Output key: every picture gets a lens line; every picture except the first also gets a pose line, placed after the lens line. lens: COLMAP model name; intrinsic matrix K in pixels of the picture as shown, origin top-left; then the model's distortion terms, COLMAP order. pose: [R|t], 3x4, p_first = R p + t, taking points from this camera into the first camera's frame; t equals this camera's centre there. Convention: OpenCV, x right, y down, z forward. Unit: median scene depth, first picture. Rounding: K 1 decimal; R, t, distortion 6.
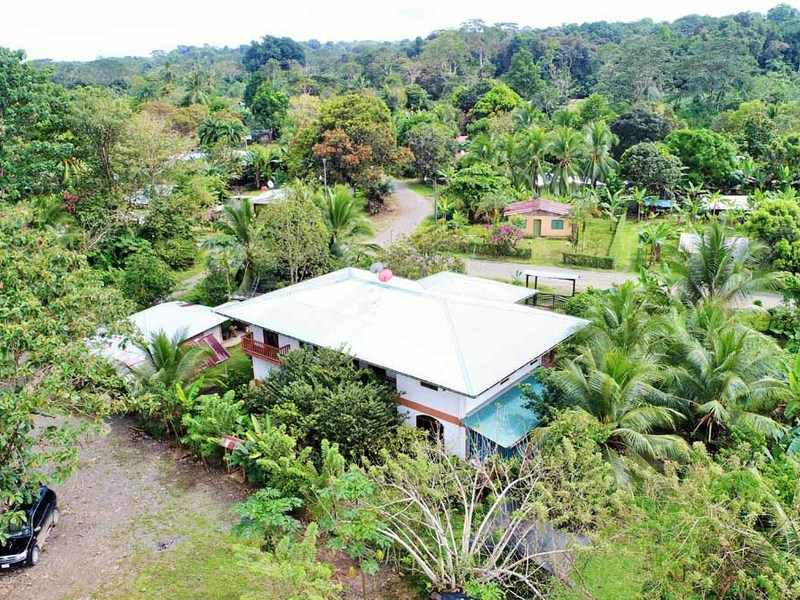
lens RADIAL K [[712.0, 0, 400.0], [0, 712.0, 300.0], [0, 0, 1]] dist [-0.001615, -0.008027]
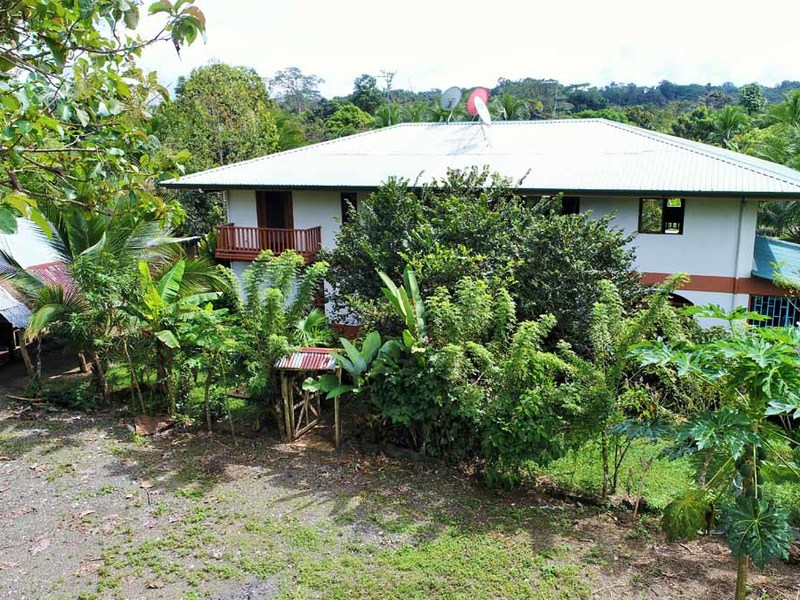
lens RADIAL K [[712.0, 0, 400.0], [0, 712.0, 300.0], [0, 0, 1]] dist [-0.001615, -0.008027]
pose [[0.960460, -0.058645, 0.272172, -0.263135], [0.087240, 0.991726, -0.094173, 0.185828], [-0.264397, 0.114194, 0.957629, 0.497432]]
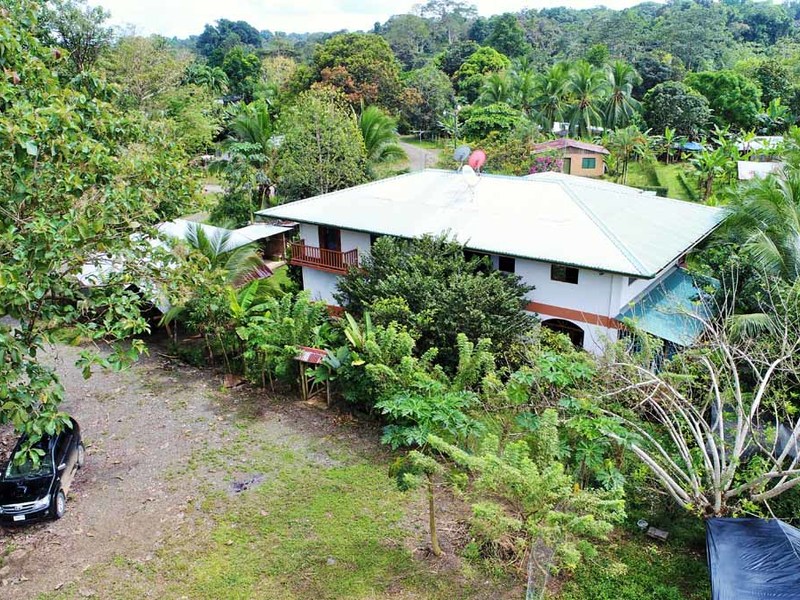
lens RADIAL K [[712.0, 0, 400.0], [0, 712.0, 300.0], [0, 0, 1]] dist [-0.001615, -0.008027]
pose [[0.997881, -0.019177, 0.062180, -0.167357], [0.018796, 0.999801, 0.006701, 0.122444], [-0.062296, -0.005518, 0.998042, 0.217202]]
